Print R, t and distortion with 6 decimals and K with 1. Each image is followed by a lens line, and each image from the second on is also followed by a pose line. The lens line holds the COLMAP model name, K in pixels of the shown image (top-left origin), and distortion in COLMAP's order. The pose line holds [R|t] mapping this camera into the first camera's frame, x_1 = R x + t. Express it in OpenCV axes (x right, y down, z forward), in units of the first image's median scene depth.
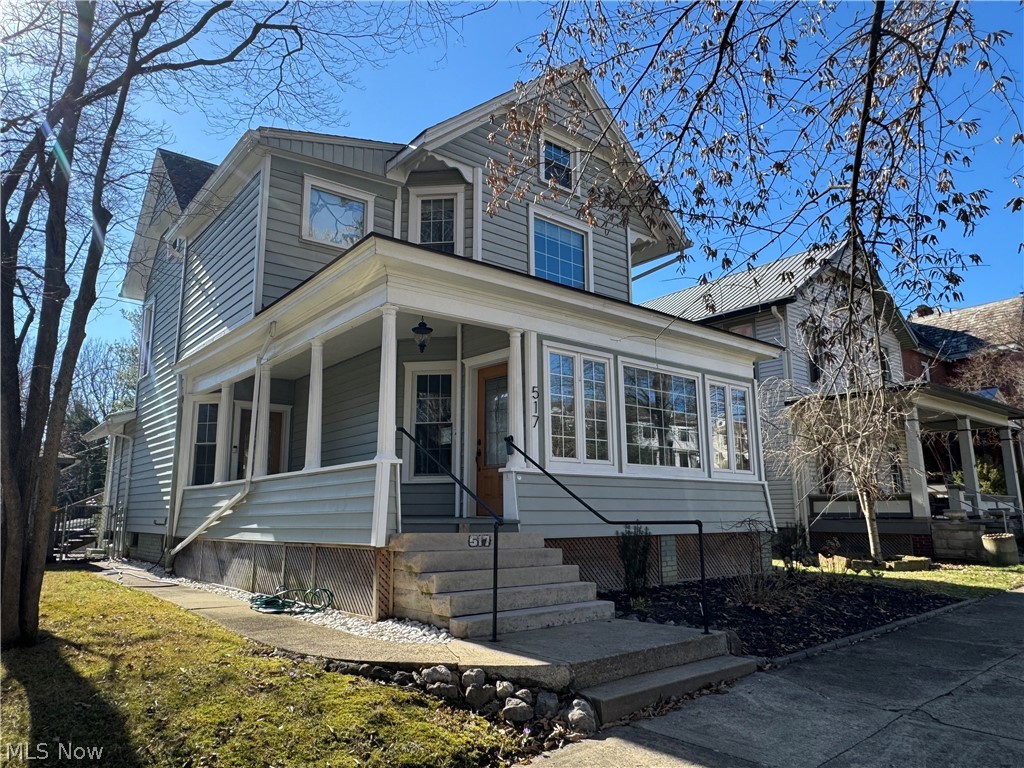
lens RADIAL K [[682.0, 0, 511.7], [0, 682.0, 384.2], [0, 0, 1]] dist [-0.040517, 0.000623]
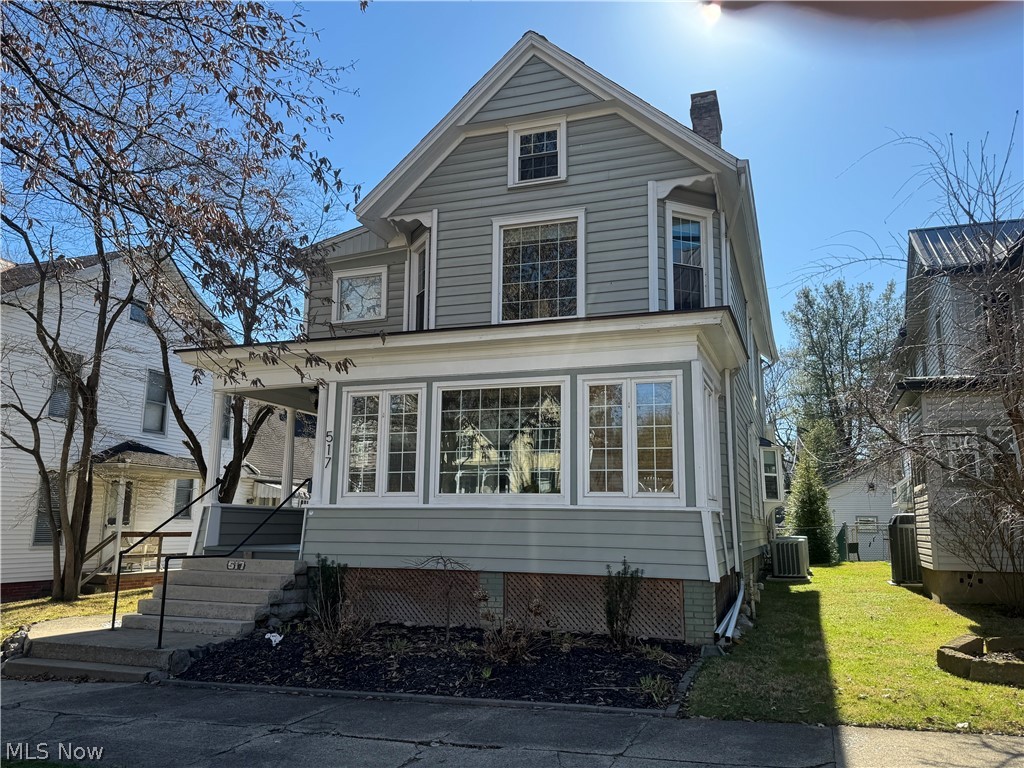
lens RADIAL K [[800.2, 0, 515.0], [0, 800.2, 383.3], [0, 0, 1]] dist [0.077594, -0.067153]
pose [[0.512453, -0.137951, -0.847562, 1.212342], [0.149660, 0.986254, -0.070037, 0.058305], [0.845573, -0.090956, 0.526054, 0.511810]]
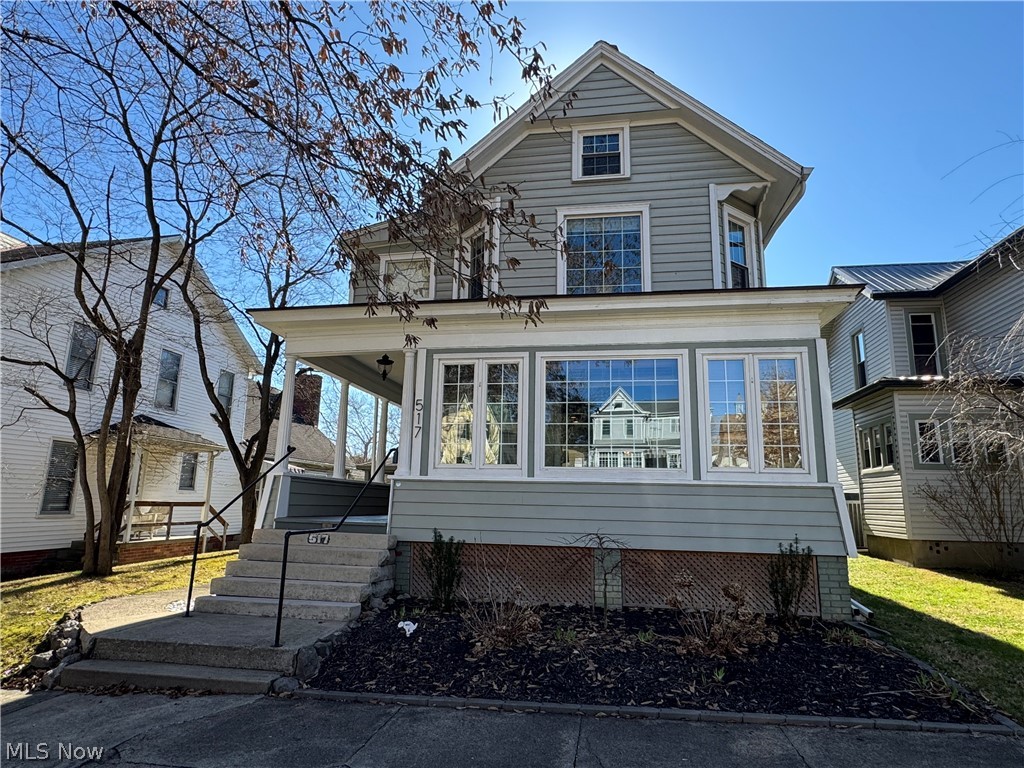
lens RADIAL K [[599.9, 0, 515.9], [0, 599.9, 380.7], [0, 0, 1]] dist [-0.017059, 0.008079]
pose [[0.656424, -0.132201, -0.742718, 0.767679], [0.119925, 0.990292, -0.070277, 0.053699], [0.744799, -0.042939, 0.665906, 0.435712]]
